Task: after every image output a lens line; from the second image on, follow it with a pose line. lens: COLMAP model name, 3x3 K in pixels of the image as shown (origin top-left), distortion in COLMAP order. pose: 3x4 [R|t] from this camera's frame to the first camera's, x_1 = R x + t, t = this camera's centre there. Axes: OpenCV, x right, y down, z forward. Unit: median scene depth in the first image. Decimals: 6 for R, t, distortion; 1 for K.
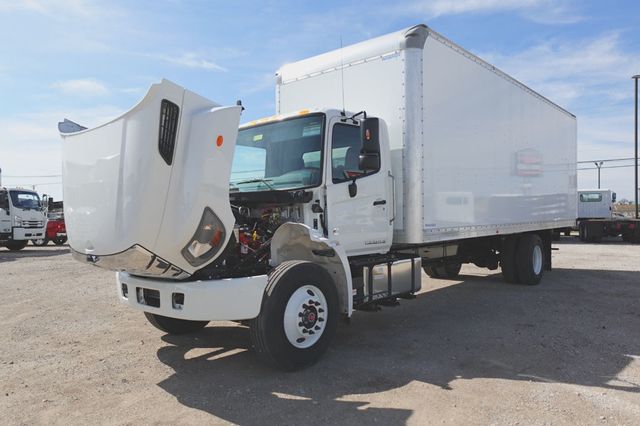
lens RADIAL K [[453.6, 0, 320.8], [0, 453.6, 214.4], [0, 0, 1]] dist [-0.000188, 0.000476]
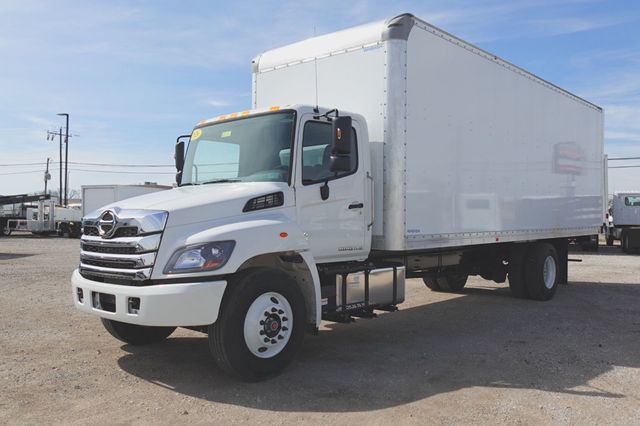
lens RADIAL K [[547.1, 0, 319.2], [0, 547.1, 214.4], [0, 0, 1]] dist [-0.000519, 0.002513]
pose [[0.999851, 0.015004, -0.008591, 0.062698], [-0.015022, 0.999885, -0.001999, -0.005280], [0.008560, 0.002128, 0.999961, -0.117616]]
